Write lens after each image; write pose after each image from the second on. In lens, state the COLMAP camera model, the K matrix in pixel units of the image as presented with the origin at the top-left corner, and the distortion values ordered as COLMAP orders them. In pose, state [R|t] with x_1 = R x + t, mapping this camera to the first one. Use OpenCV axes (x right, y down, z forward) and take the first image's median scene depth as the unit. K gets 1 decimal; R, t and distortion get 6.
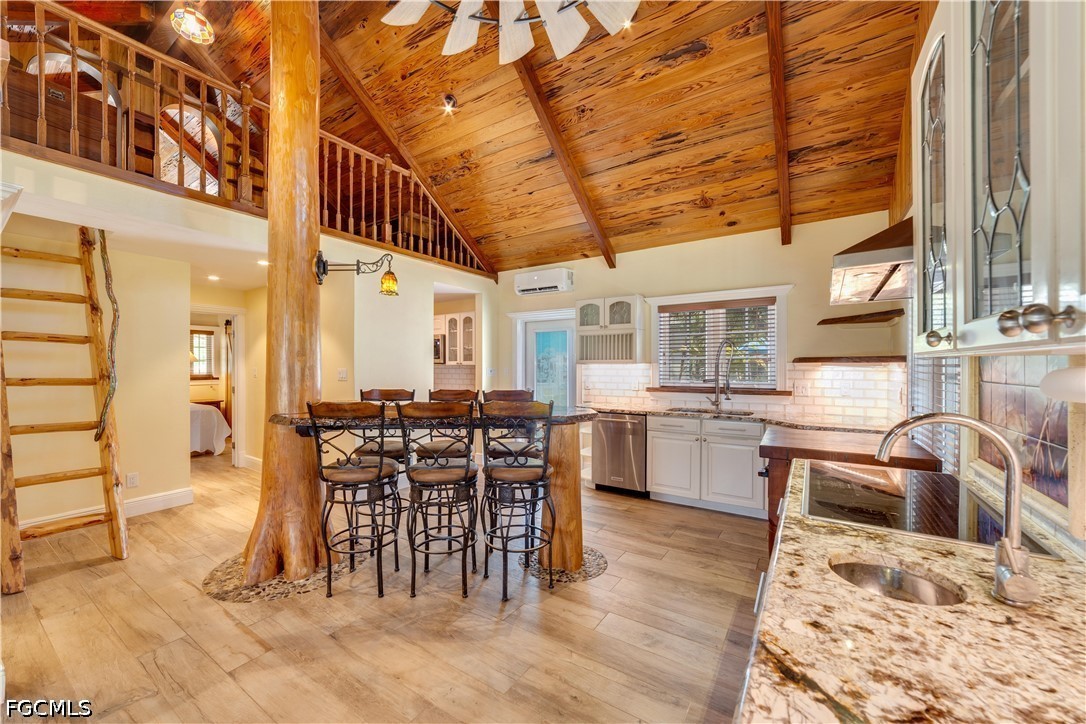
lens RADIAL K [[424.2, 0, 538.2], [0, 424.2, 364.5], [0, 0, 1]] dist [-0.001837, -0.000187]
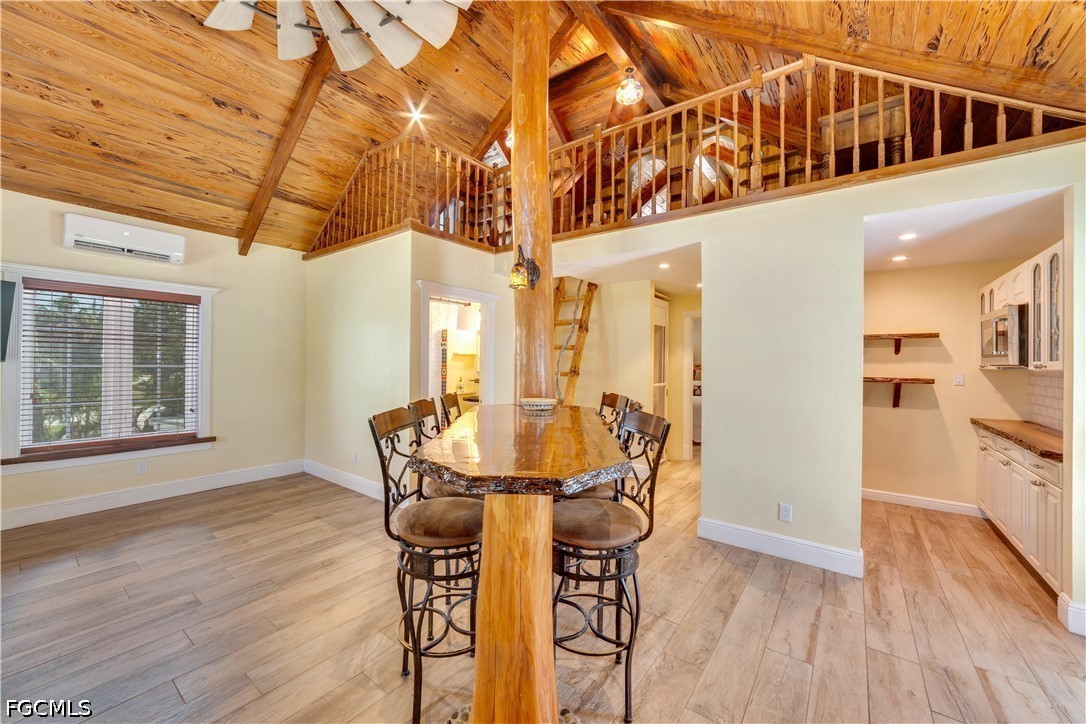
lens RADIAL K [[420.5, 0, 539.5], [0, 420.5, 356.2], [0, 0, 1]] dist [-0.028146, 0.011156]
pose [[-0.058205, -0.010818, -0.998246, 0.360168], [-0.011309, 0.999884, -0.010176, -0.004452], [0.998241, 0.010697, -0.058320, 0.720183]]
